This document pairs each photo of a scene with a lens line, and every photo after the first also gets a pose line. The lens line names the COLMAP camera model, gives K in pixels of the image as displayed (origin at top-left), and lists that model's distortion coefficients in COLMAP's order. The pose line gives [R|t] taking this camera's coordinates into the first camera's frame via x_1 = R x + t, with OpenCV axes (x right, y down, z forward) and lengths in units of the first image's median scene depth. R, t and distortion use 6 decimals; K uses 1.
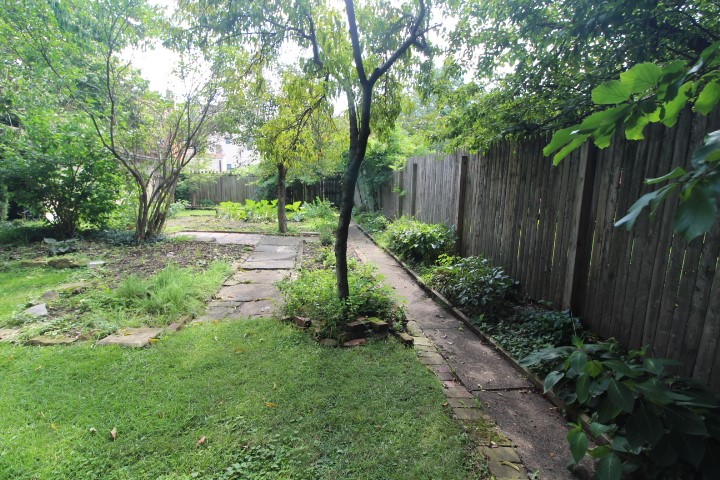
lens RADIAL K [[333.9, 0, 360.0], [0, 333.9, 237.8], [0, 0, 1]] dist [0.000758, -0.012372]
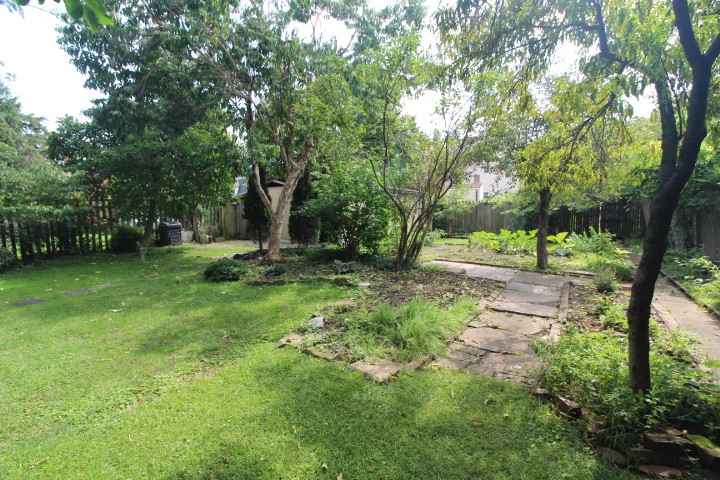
lens RADIAL K [[333.9, 0, 360.0], [0, 333.9, 237.8], [0, 0, 1]] dist [0.000758, -0.012372]
pose [[0.747066, 0.031601, -0.663999, -0.029560], [-0.085520, 0.995138, -0.048859, -0.028036], [0.659226, 0.093286, 0.746136, 0.096840]]
